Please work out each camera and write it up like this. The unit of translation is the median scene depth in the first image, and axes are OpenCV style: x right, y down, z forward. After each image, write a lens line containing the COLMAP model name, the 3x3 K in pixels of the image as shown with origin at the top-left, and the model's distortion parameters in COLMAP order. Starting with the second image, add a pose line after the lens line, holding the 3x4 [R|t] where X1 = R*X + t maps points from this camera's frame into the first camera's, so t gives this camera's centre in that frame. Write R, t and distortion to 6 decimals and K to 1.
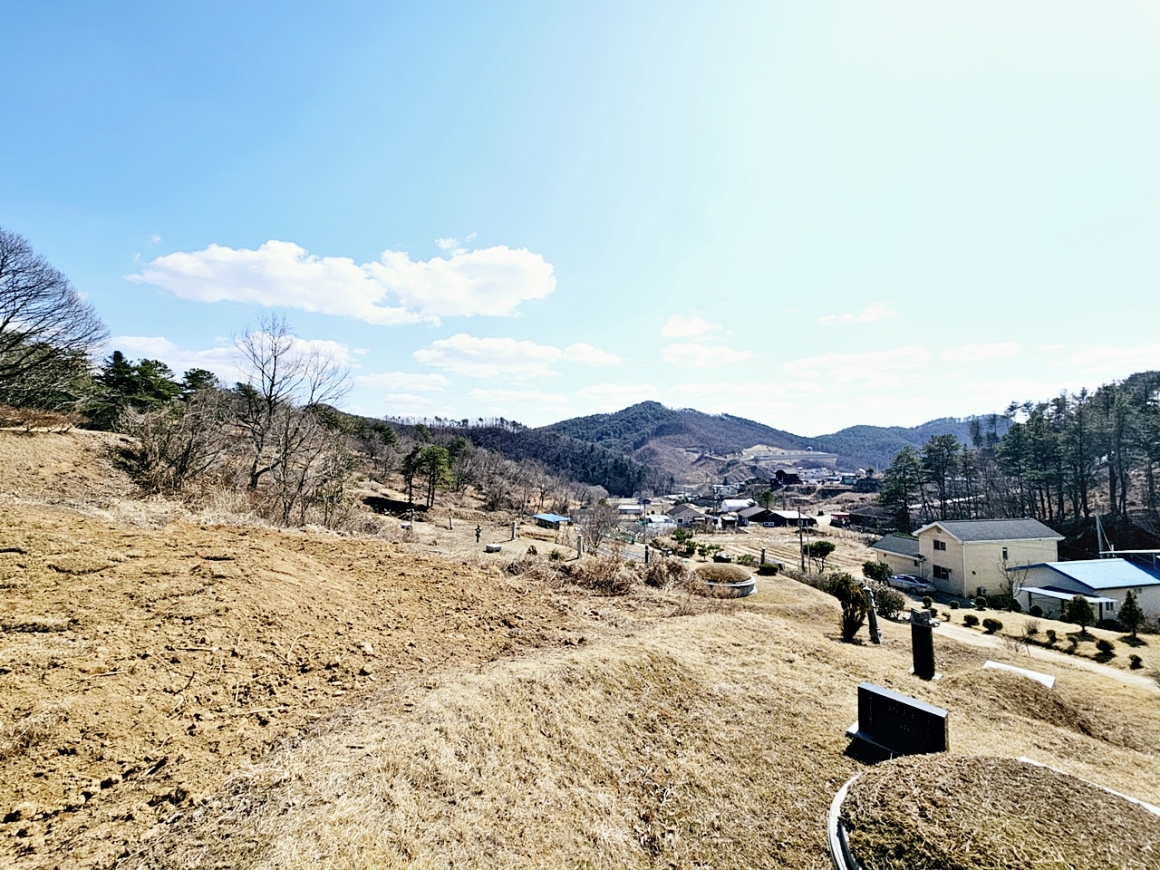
lens RADIAL K [[473.9, 0, 579.8], [0, 473.9, 432.1], [0, 0, 1]] dist [-0.003386, 0.001866]
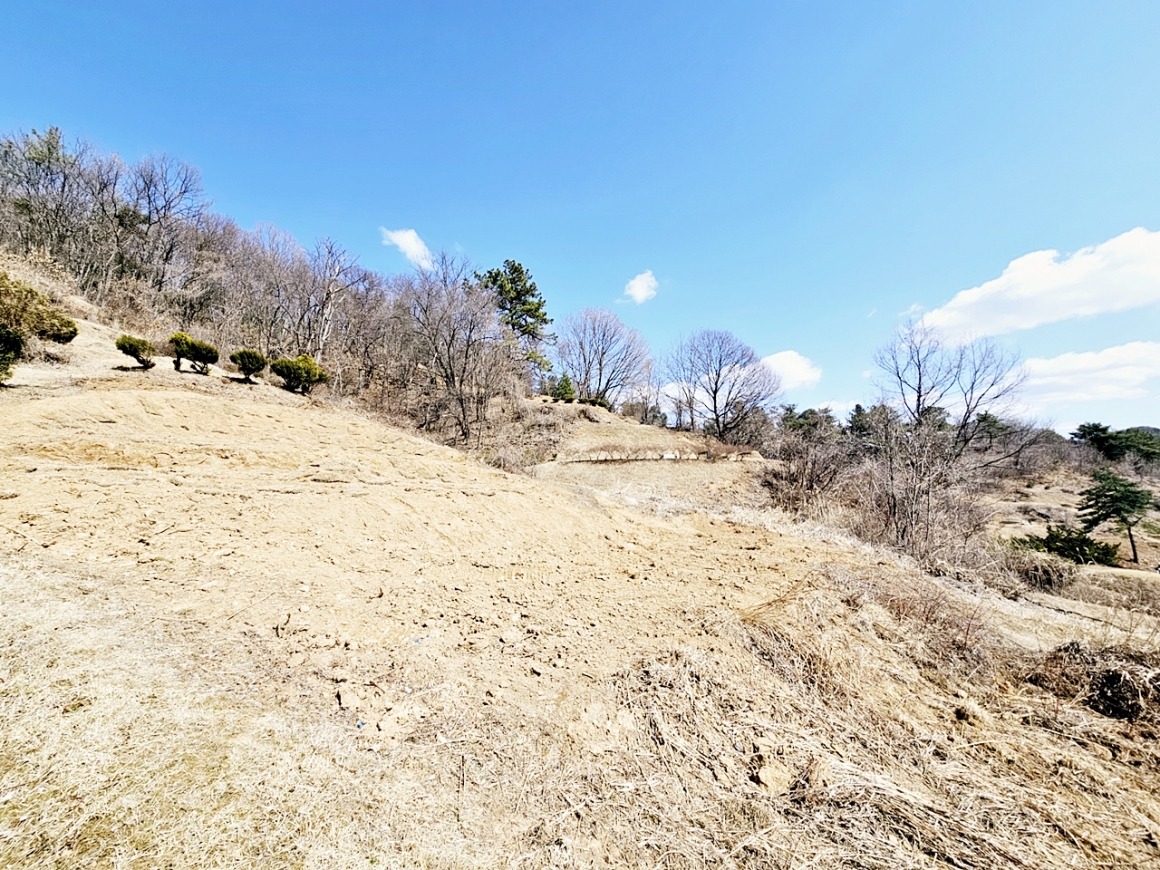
lens RADIAL K [[473.9, 0, 580.1], [0, 473.9, 435.1], [0, 0, 1]] dist [-0.003386, 0.001866]
pose [[0.185689, -0.139109, -0.972712, 0.028508], [0.053548, 0.989890, -0.131343, 0.019061], [0.981148, -0.027698, 0.191261, 0.073706]]
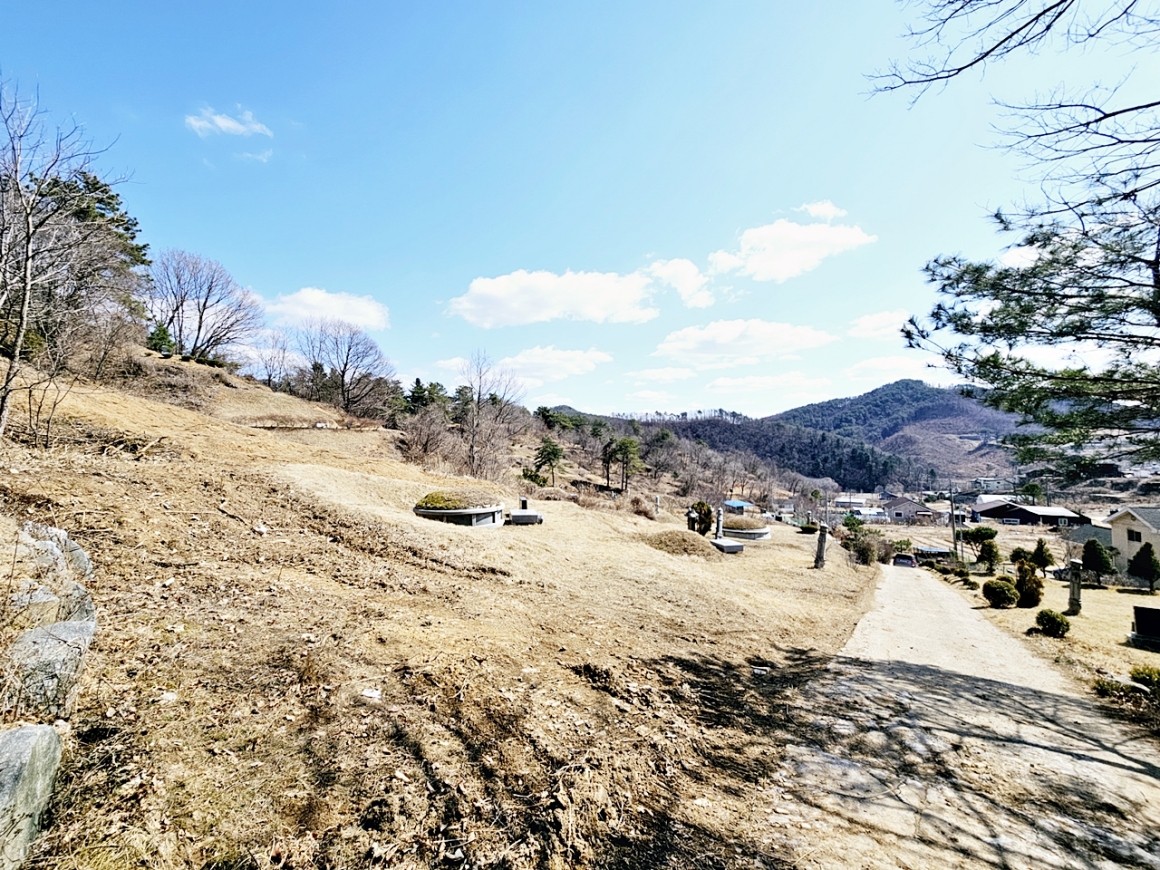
lens RADIAL K [[473.9, 0, 578.9], [0, 473.9, 438.5], [0, 0, 1]] dist [-0.003386, 0.001866]
pose [[0.888512, -0.025642, -0.458137, 0.112229], [0.038384, 0.999091, 0.018523, 0.006920], [0.457246, -0.034043, 0.888689, -0.069595]]
